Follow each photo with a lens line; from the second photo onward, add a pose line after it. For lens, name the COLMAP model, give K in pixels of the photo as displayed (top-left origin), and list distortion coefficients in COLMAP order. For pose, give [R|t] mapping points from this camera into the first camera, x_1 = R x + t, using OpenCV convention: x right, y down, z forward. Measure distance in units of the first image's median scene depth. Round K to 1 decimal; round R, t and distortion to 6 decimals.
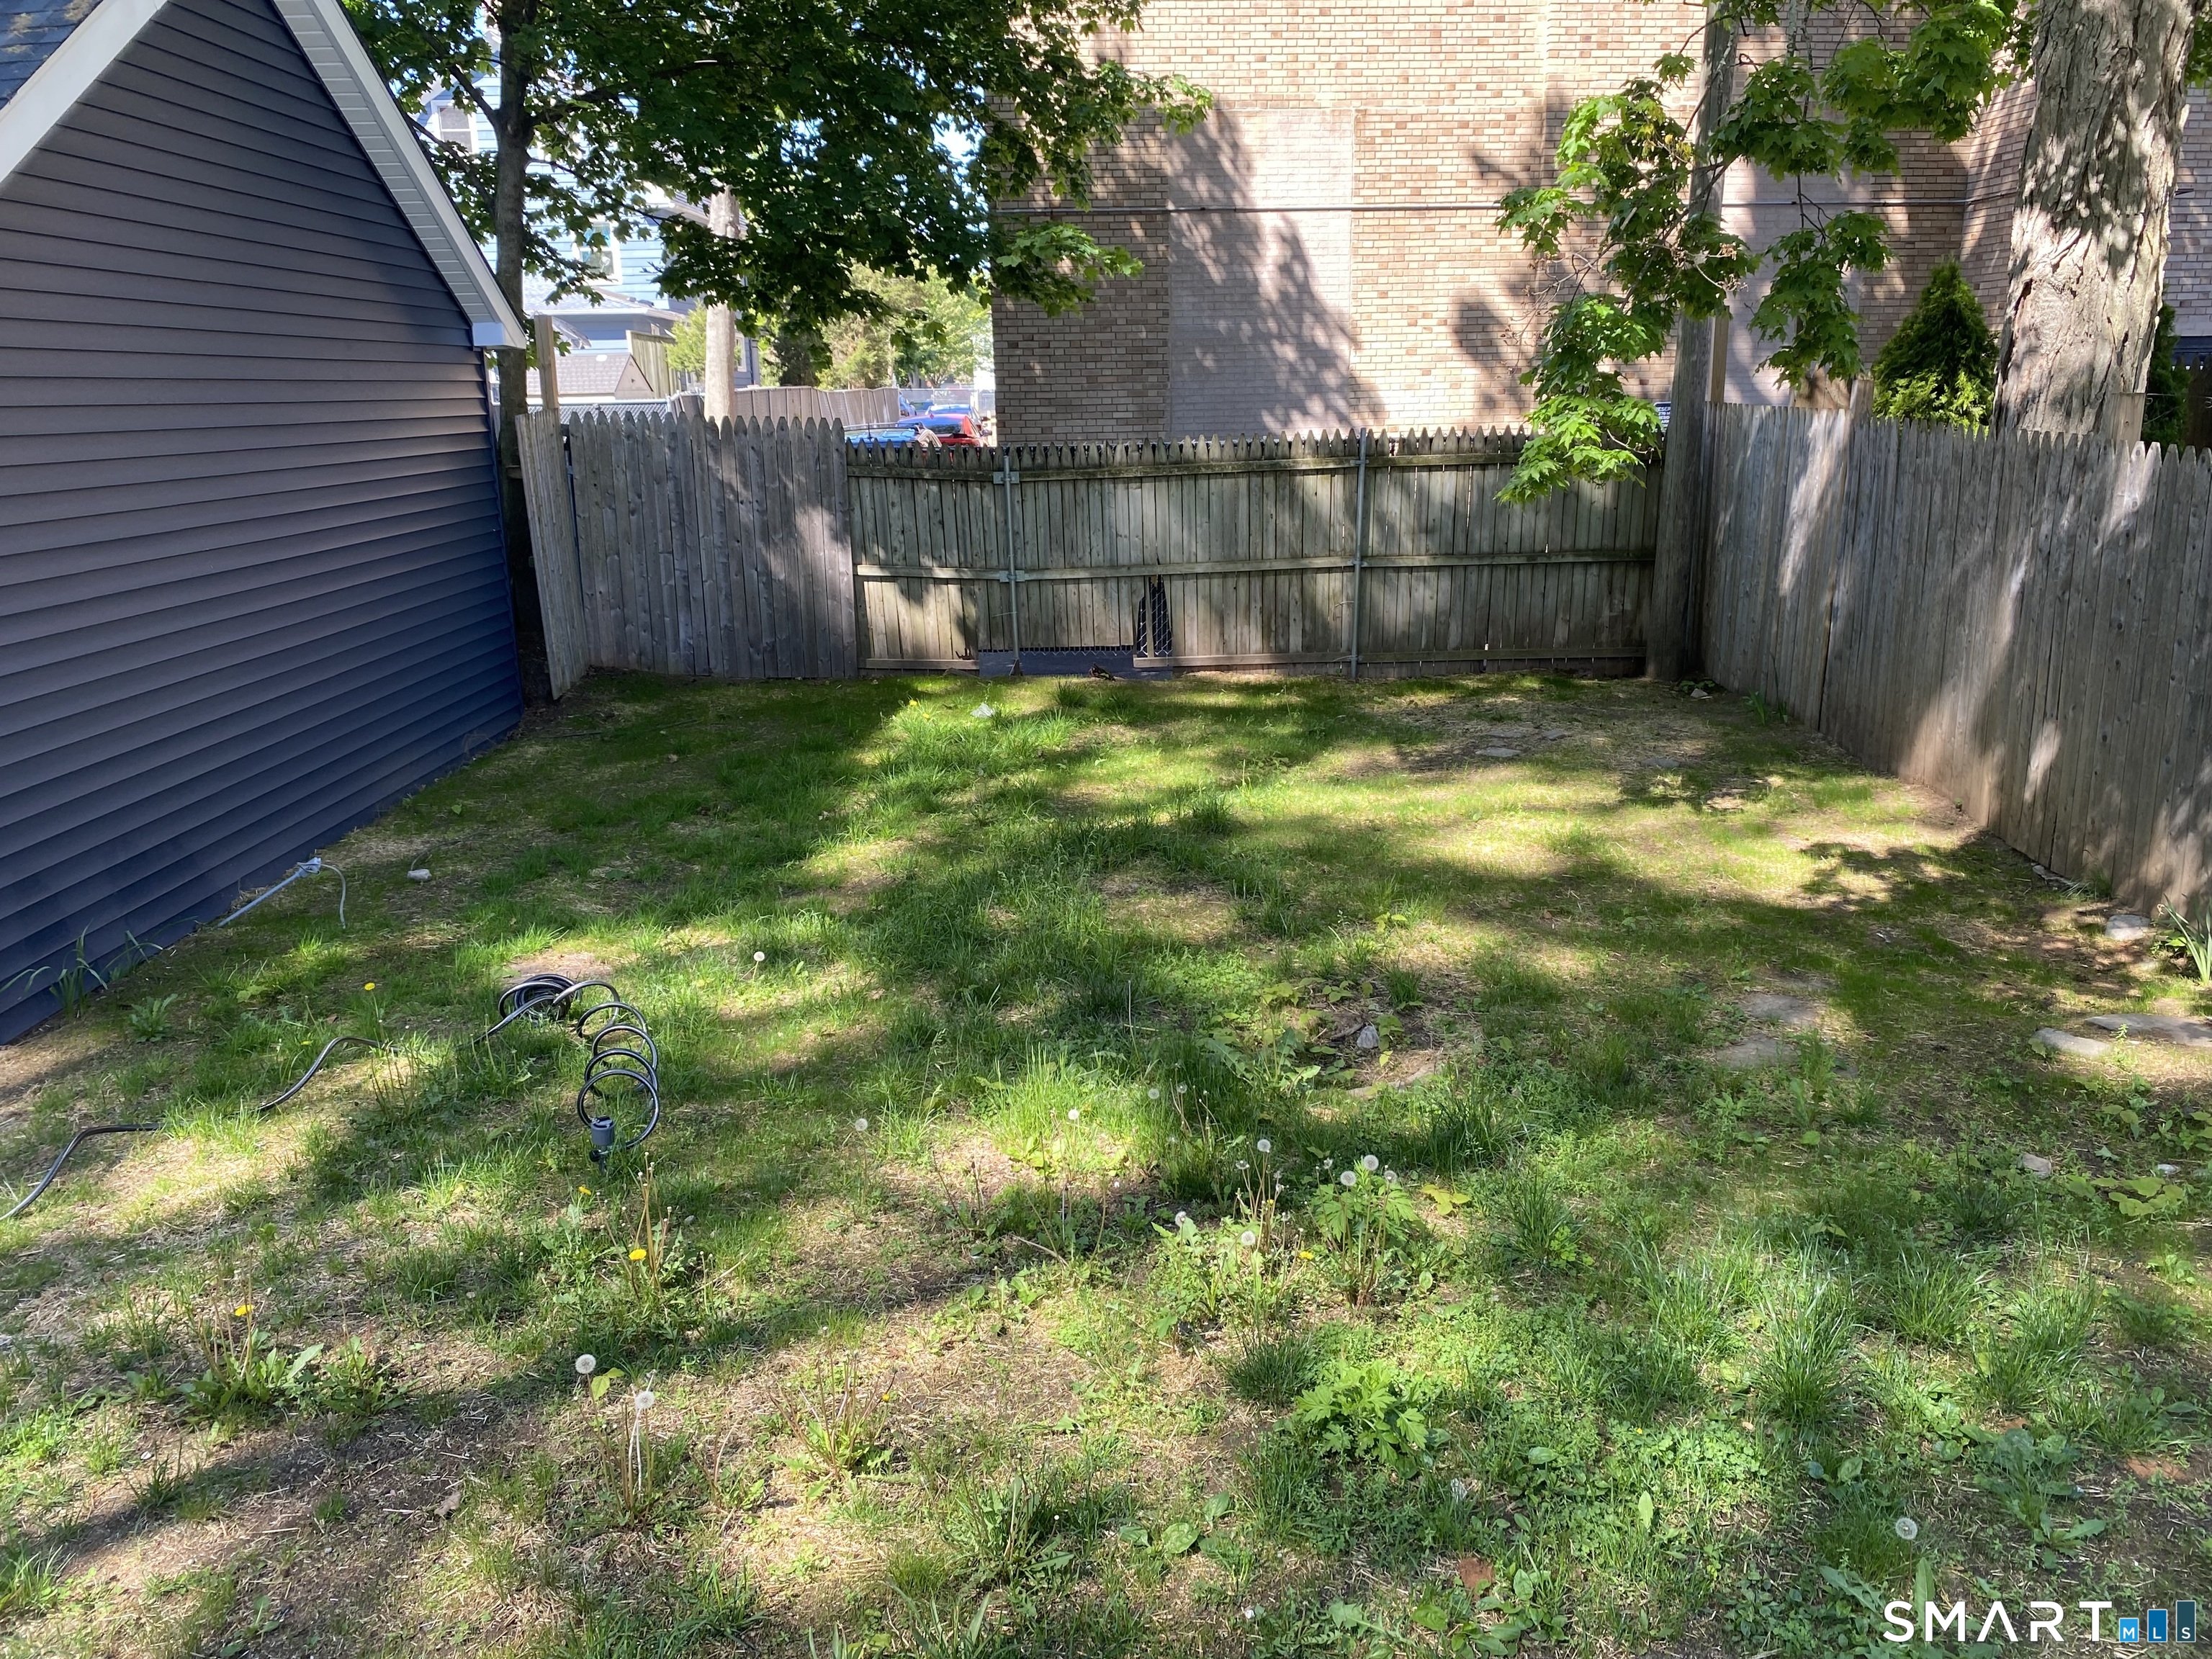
lens RADIAL K [[1662.7, 0, 1103.9], [0, 1662.7, 842.6], [0, 0, 1]] dist [-0.004157, 0.002797]
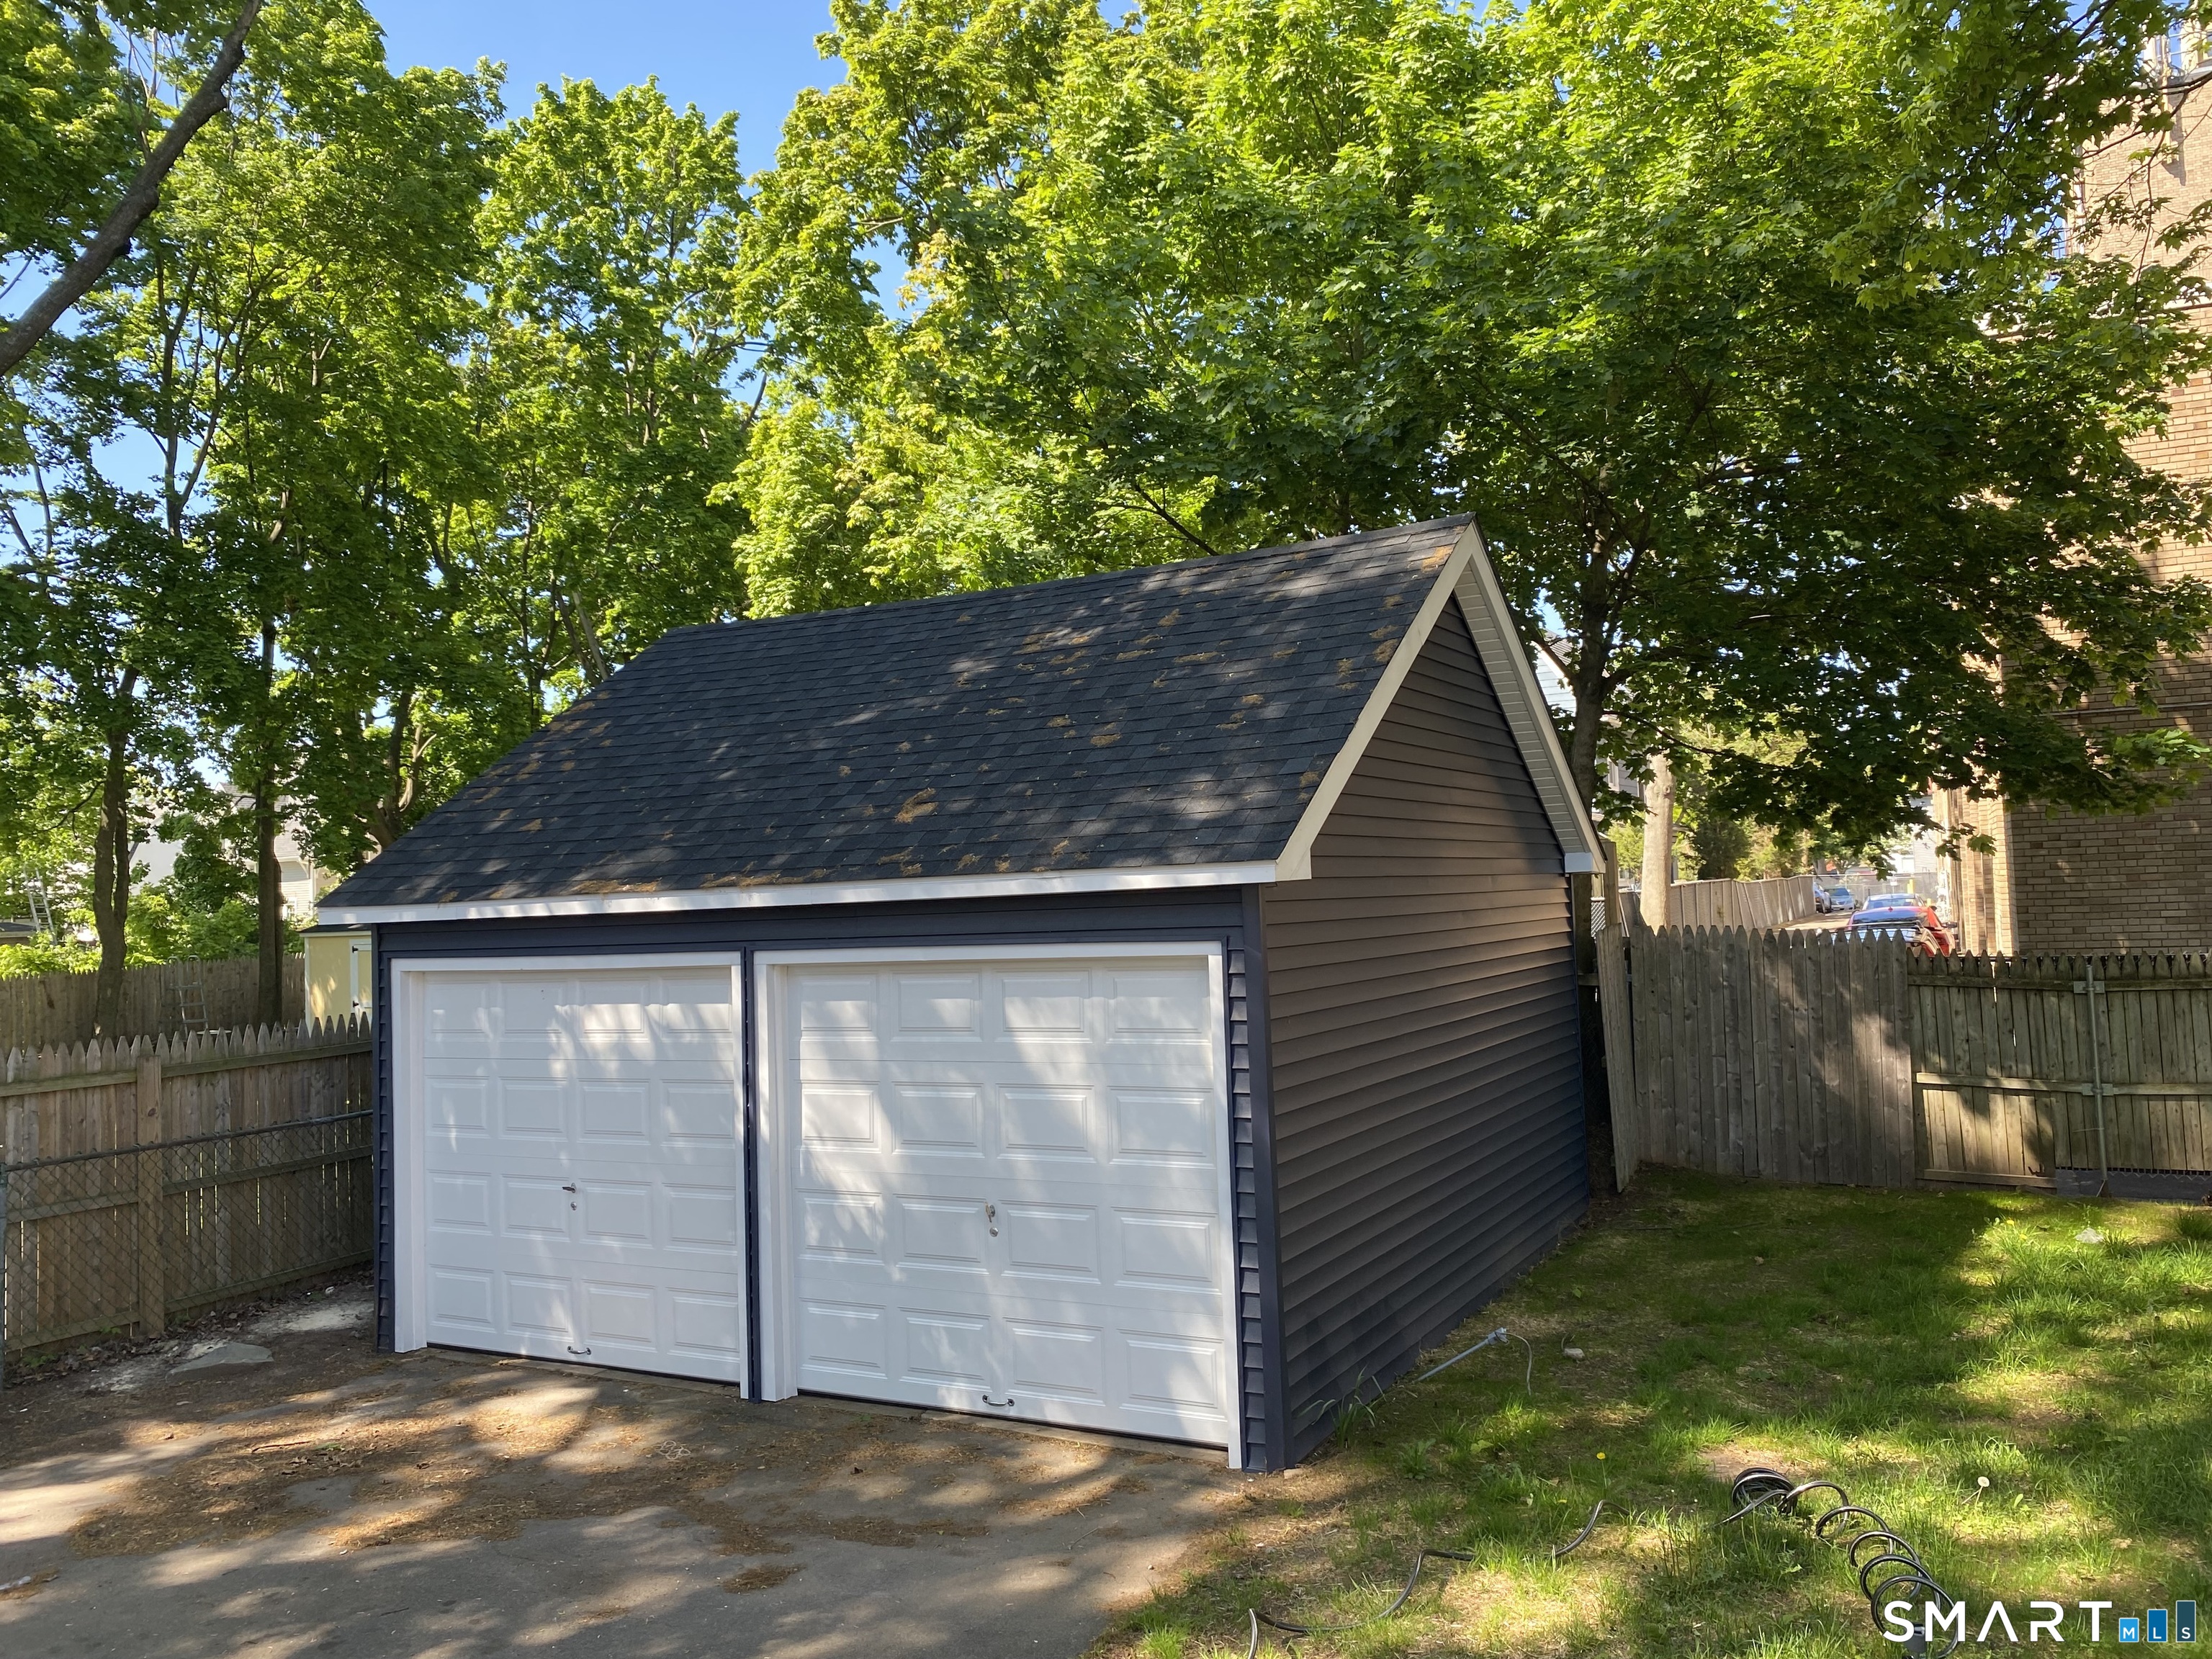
lens RADIAL K [[1662.7, 0, 1107.9], [0, 1662.7, 808.1], [0, 0, 1]] dist [-0.004157, 0.002797]
pose [[0.871165, -0.044195, -0.488997, -0.103092], [-0.107063, 0.954876, -0.277037, 0.010009], [0.479175, 0.293699, 0.827123, -0.121899]]
